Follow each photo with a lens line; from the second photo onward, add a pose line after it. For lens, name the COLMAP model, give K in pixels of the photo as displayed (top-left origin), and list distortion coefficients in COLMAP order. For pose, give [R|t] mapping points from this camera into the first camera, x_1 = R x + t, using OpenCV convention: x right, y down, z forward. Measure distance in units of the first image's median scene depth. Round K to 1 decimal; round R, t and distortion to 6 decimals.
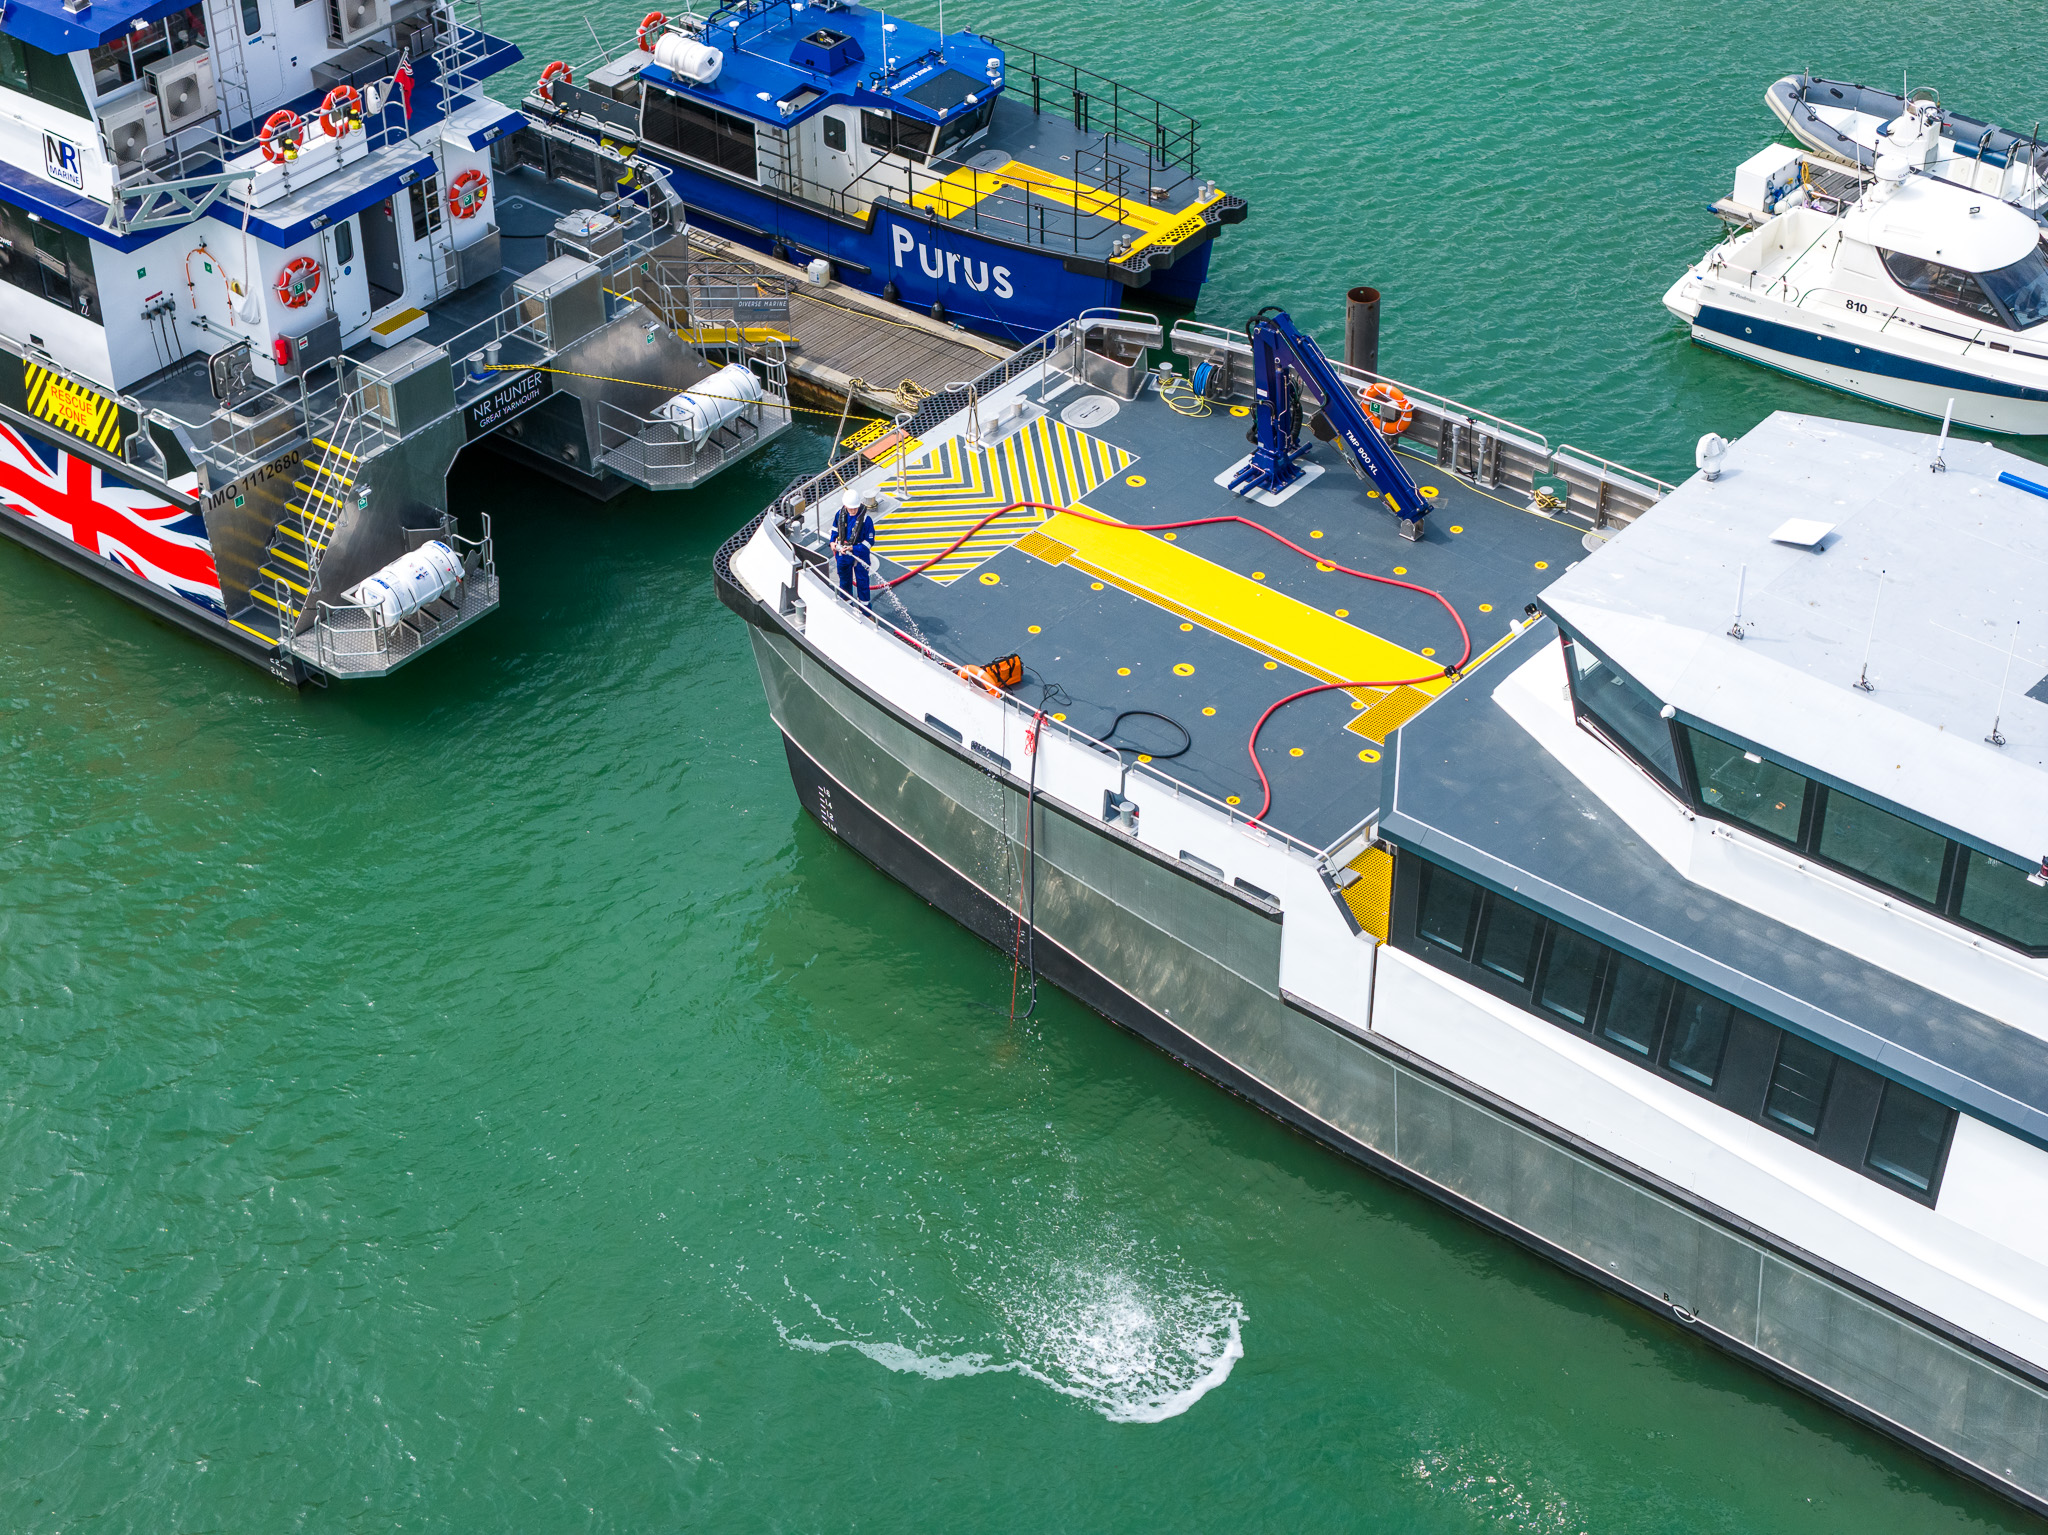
lens RADIAL K [[4054.5, 0, 1041.5], [0, 4054.5, 762.0], [0, 0, 1]] dist [0.111845, 0.000000]
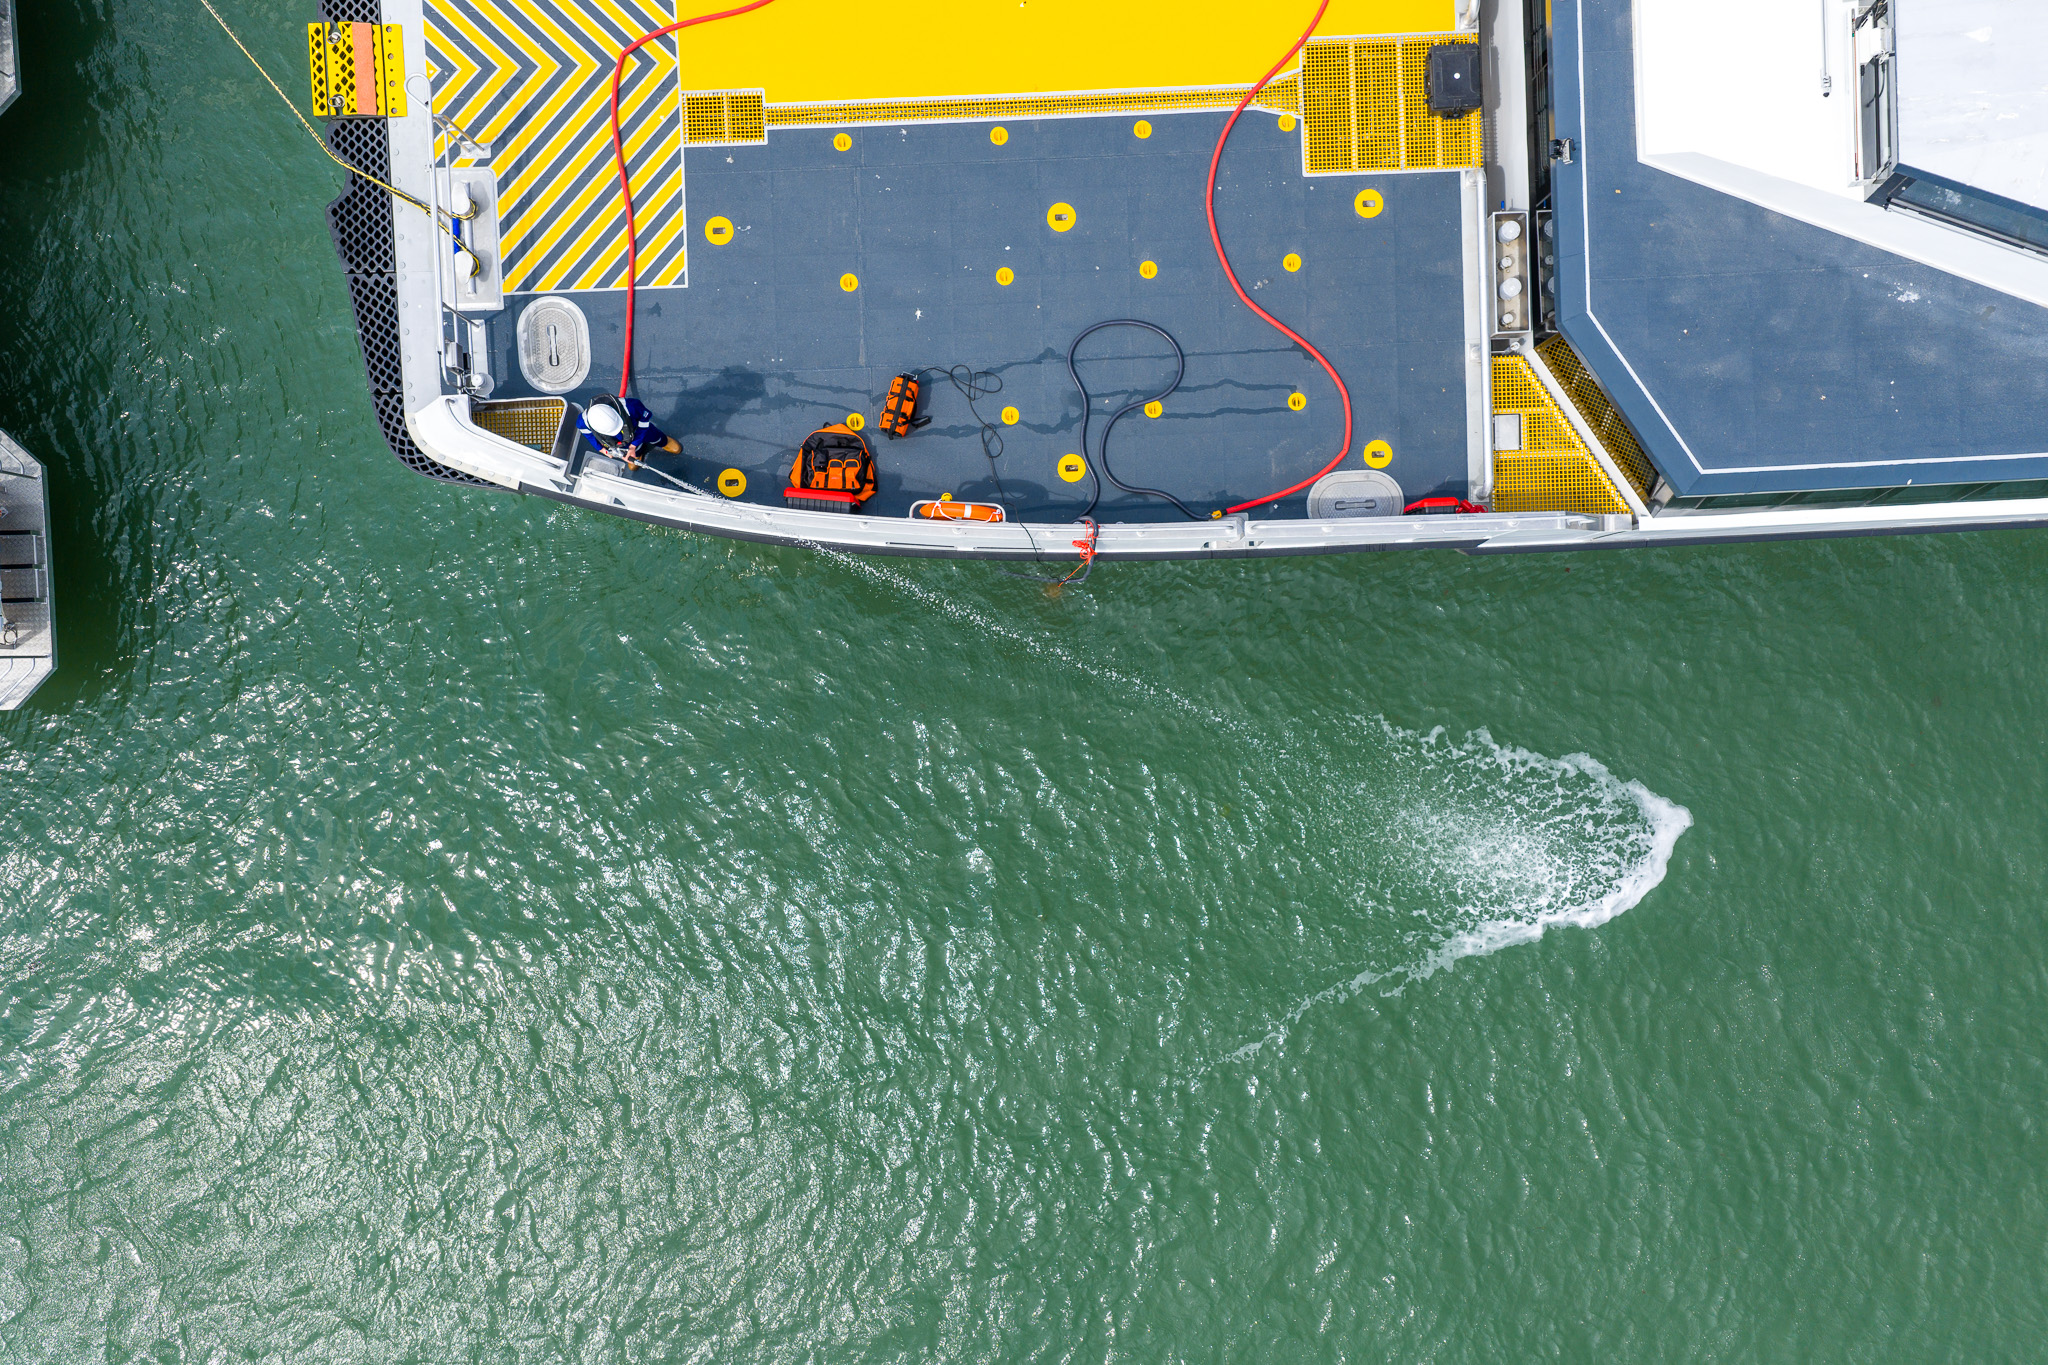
lens RADIAL K [[1679.7, 0, 1029.3], [0, 1679.7, 680.7], [0, 0, 1]] dist [0.056028, -0.002325]
pose [[0.747339, -0.664443, -0.000159, -0.023769], [0.386826, 0.434891, 0.813164, -0.223235], [-0.540232, -0.607771, 0.582035, 0.725198]]
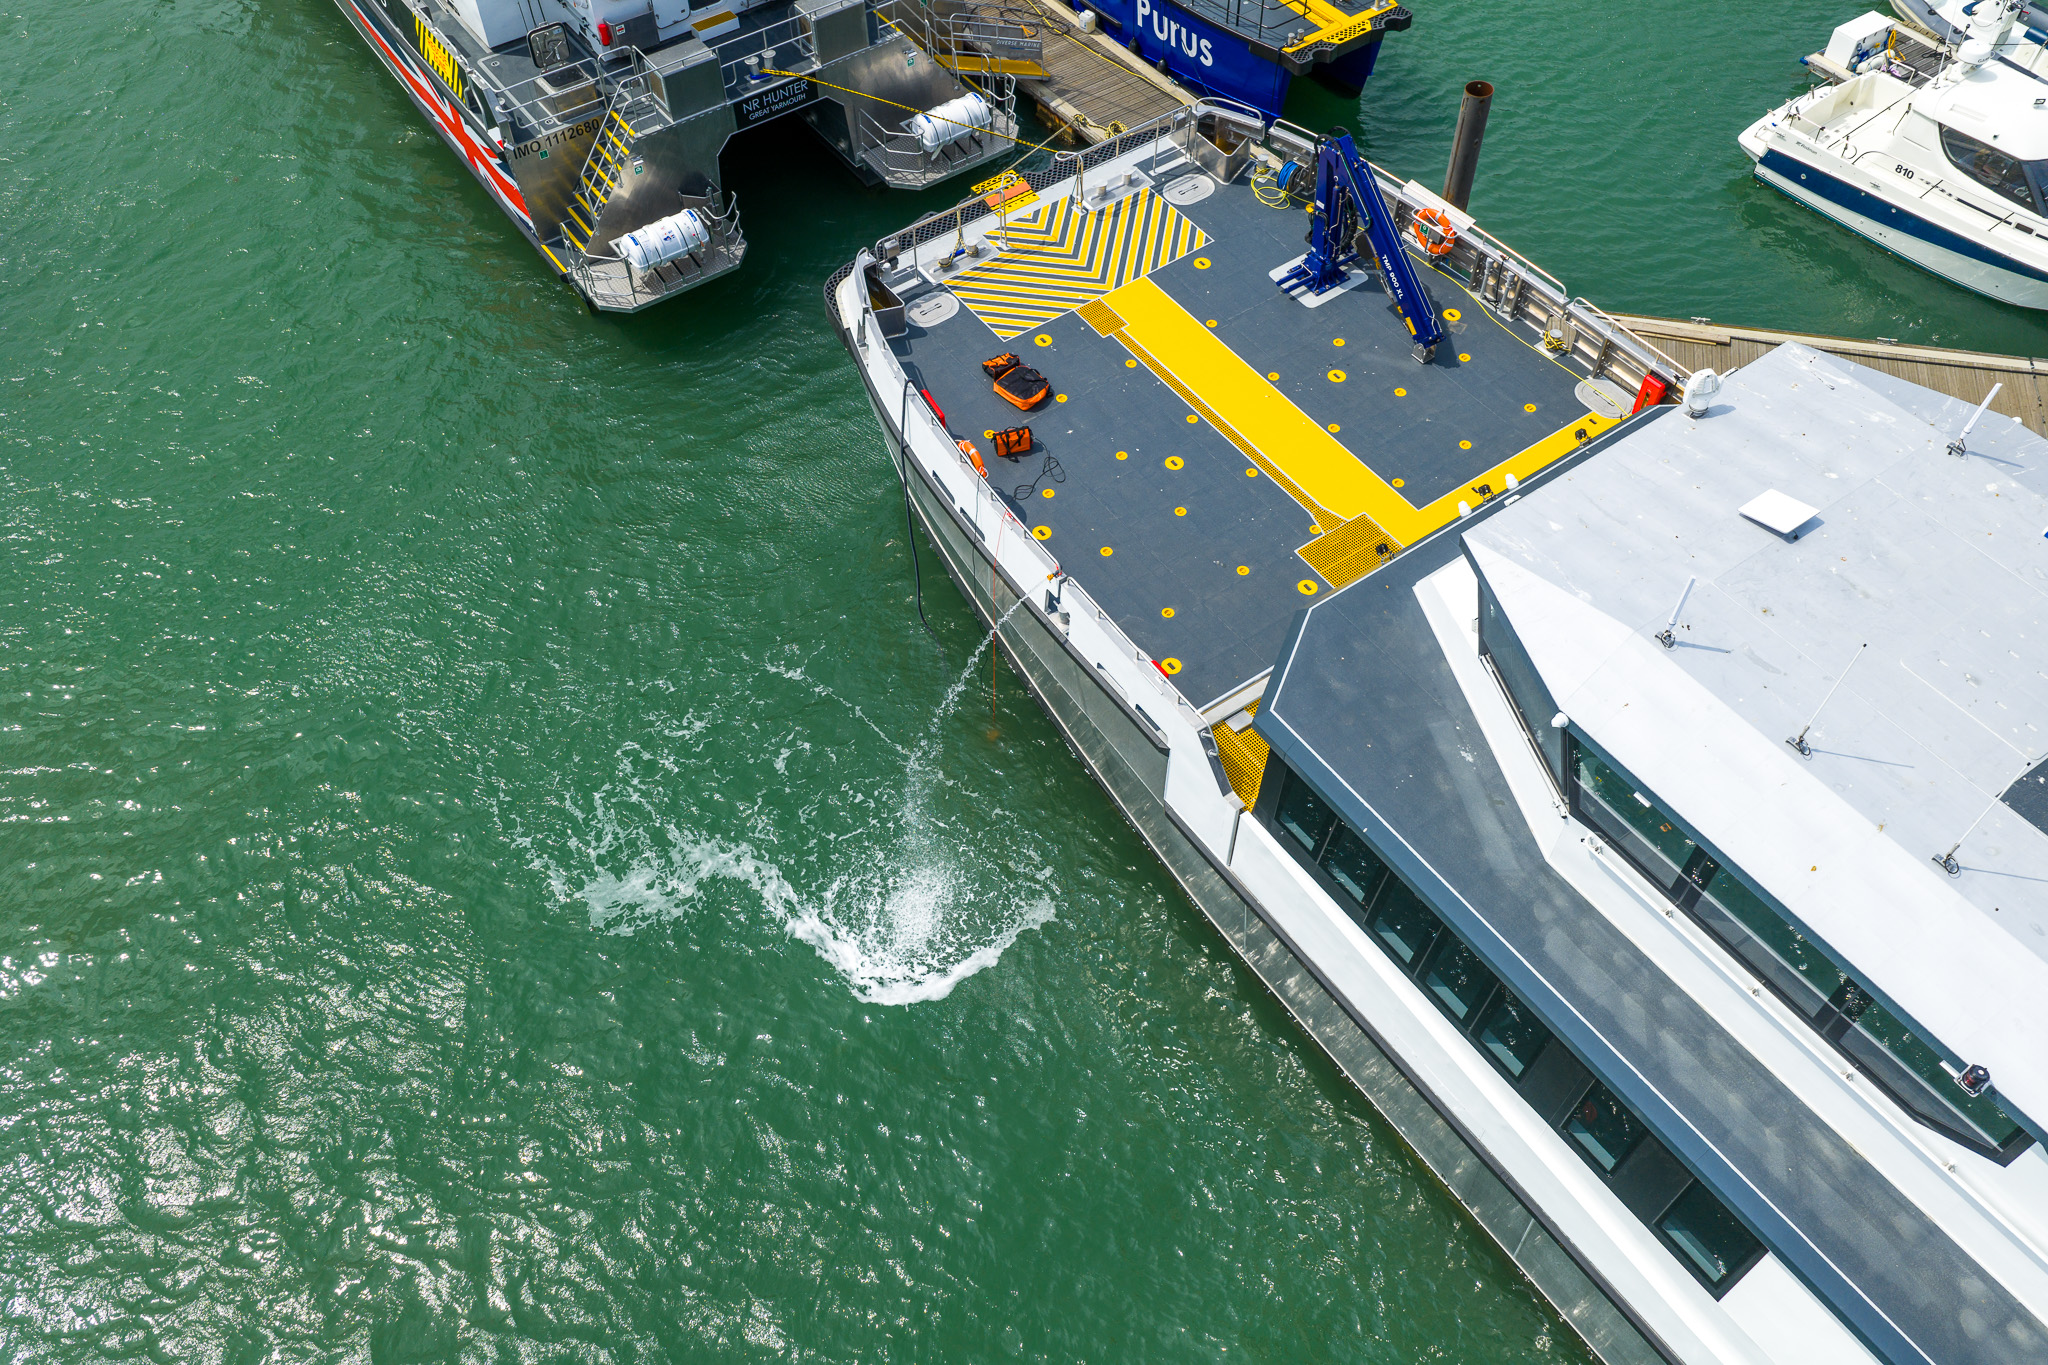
lens RADIAL K [[1679.7, 0, 1027.3], [0, 1679.7, 693.9], [0, 0, 1]] dist [0.056028, -0.002325]
pose [[0.964010, 0.205462, -0.168733, 0.082275], [-0.149950, 0.944252, 0.293092, -0.087235], [0.219546, -0.257242, 0.941077, 0.501288]]
